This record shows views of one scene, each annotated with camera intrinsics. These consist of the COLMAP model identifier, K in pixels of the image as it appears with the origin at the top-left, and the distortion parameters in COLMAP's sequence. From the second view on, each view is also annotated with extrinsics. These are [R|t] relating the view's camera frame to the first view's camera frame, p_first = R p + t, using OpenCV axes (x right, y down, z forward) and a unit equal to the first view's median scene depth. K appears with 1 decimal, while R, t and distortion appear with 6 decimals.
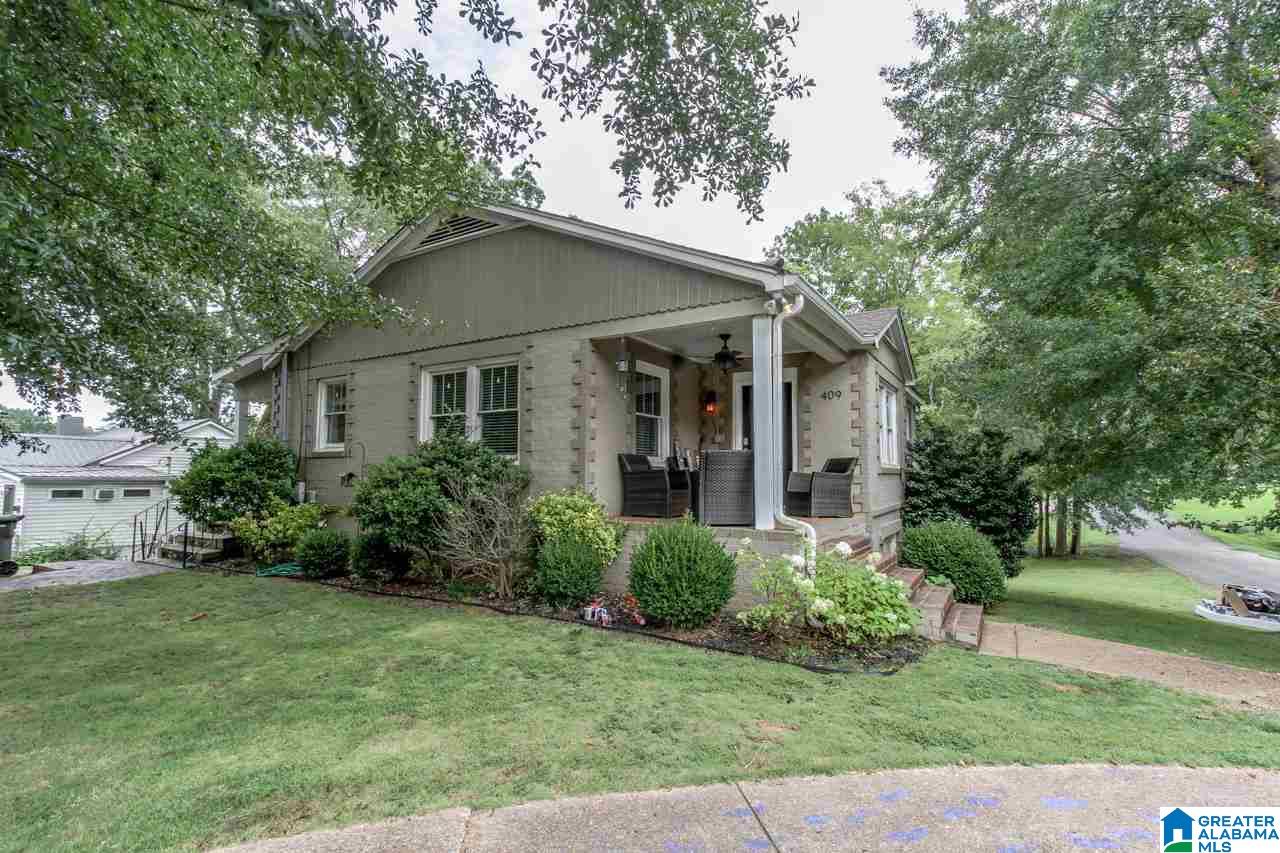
lens RADIAL K [[610.3, 0, 607.7], [0, 610.3, 413.2], [0, 0, 1]] dist [0.005489, 0.001090]
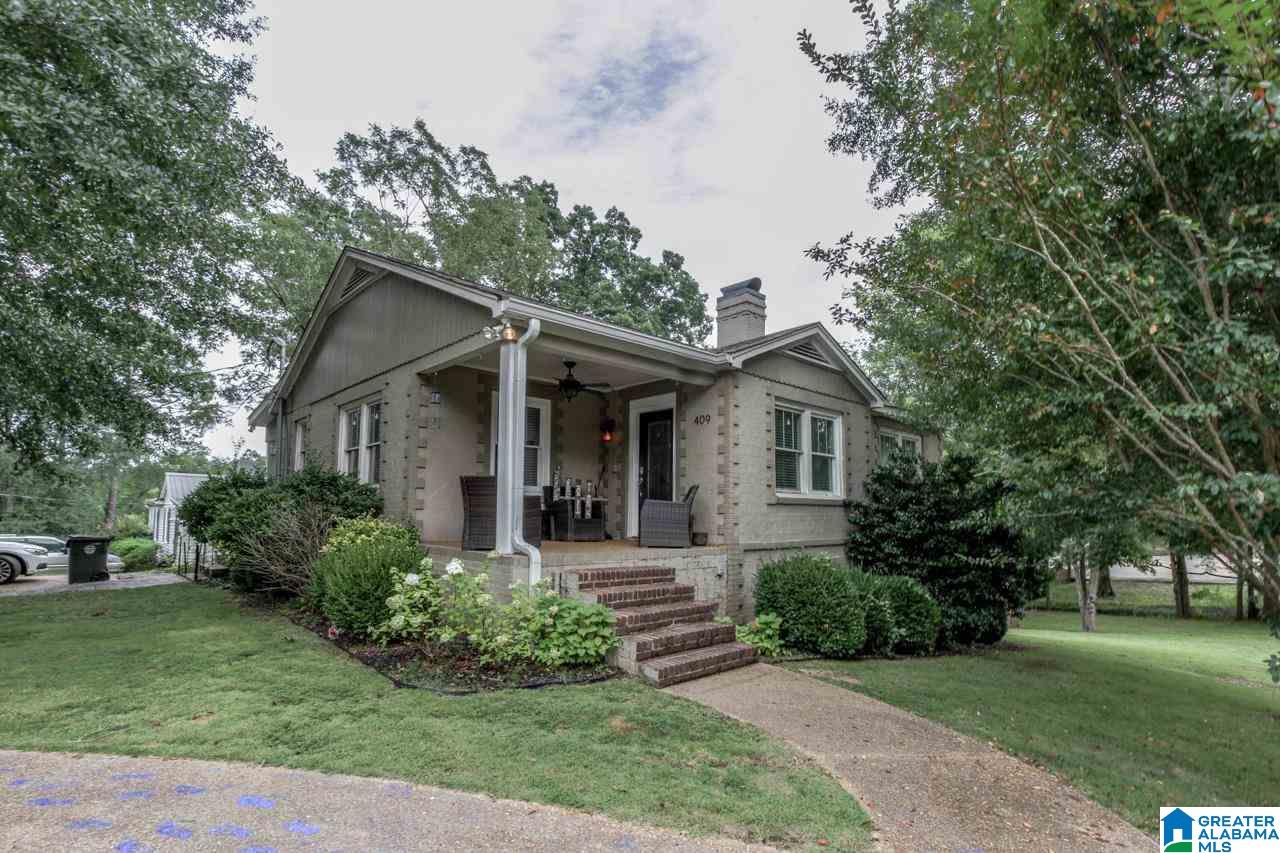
lens RADIAL K [[610.3, 0, 618.0], [0, 610.3, 450.8], [0, 0, 1]] dist [0.005489, 0.001090]
pose [[0.963556, -0.019004, -0.266832, 0.842683], [0.018864, 0.999817, -0.003088, 0.031729], [0.266842, -0.002058, 0.963738, 0.091067]]
